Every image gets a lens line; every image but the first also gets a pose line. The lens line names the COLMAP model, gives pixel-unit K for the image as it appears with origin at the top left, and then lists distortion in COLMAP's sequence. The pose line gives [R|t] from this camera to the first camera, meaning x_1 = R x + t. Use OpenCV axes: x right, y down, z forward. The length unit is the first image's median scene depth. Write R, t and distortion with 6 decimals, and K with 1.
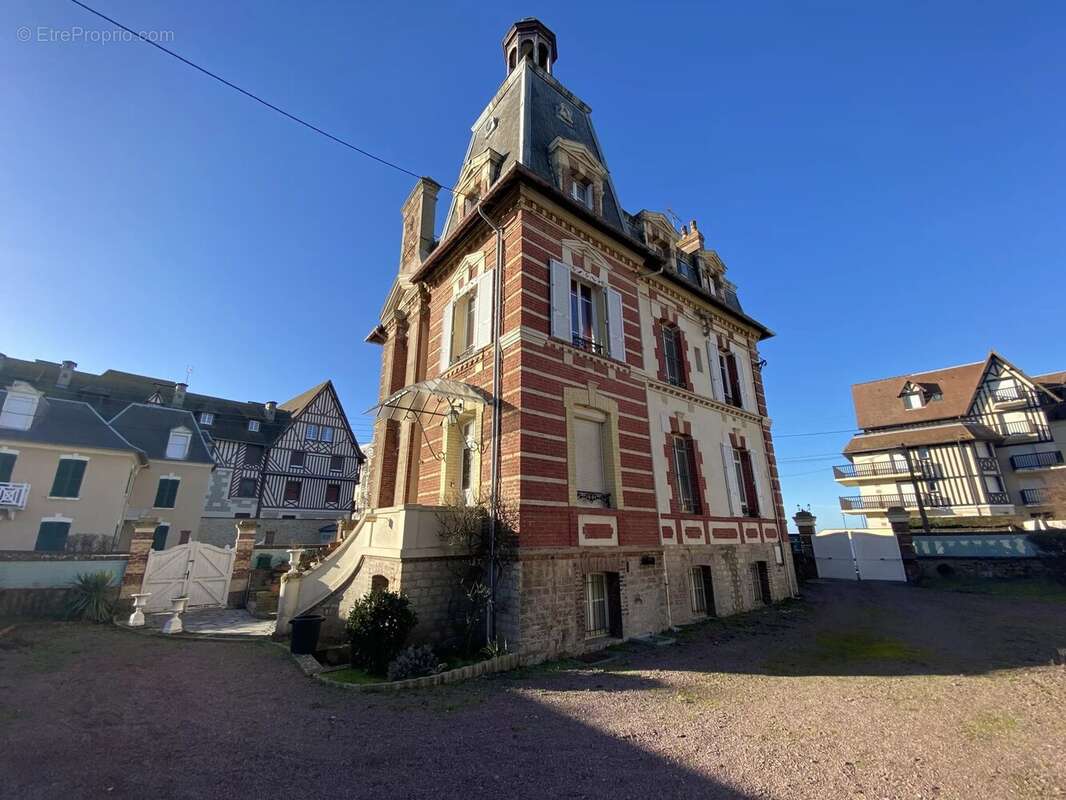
lens RADIAL K [[432.3, 0, 533.0], [0, 432.3, 400.0], [0, 0, 1]] dist [0.007212, -0.015483]
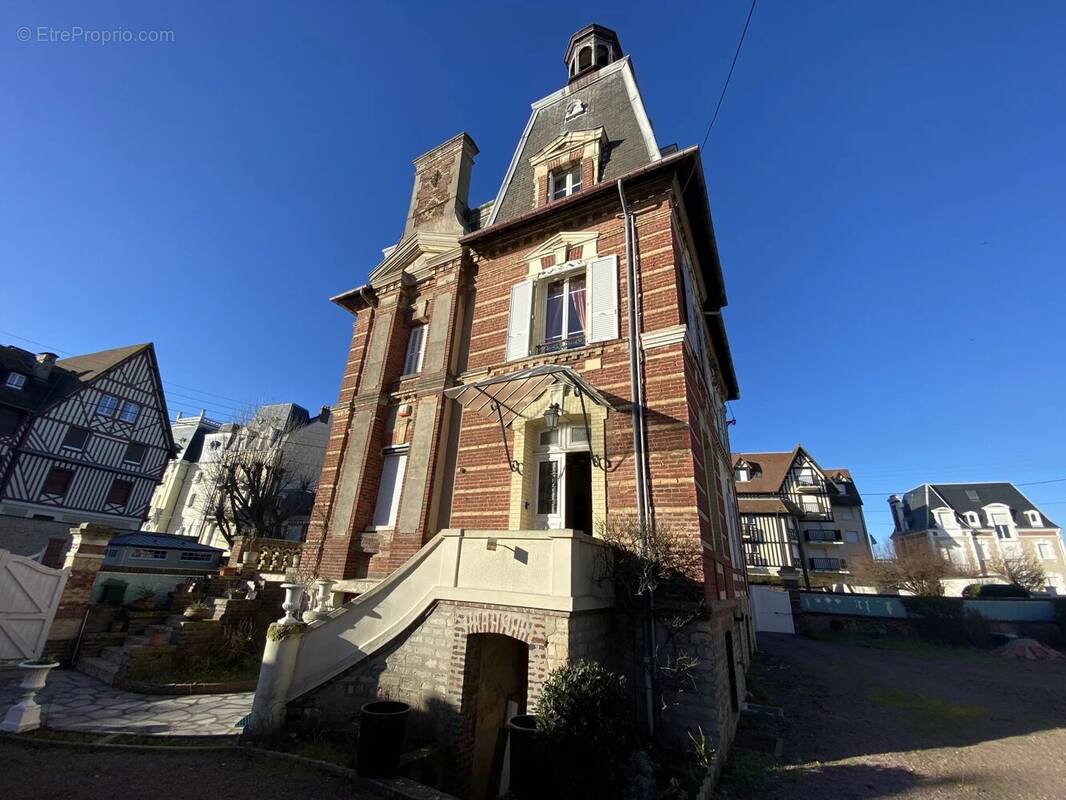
lens RADIAL K [[432.3, 0, 533.0], [0, 432.3, 400.0], [0, 0, 1]] dist [0.007212, -0.015483]
pose [[0.917039, 0.195714, 0.347470, -0.347721], [-0.169149, 0.979924, -0.105529, 0.066308], [-0.361148, 0.038000, 0.931734, 0.201852]]
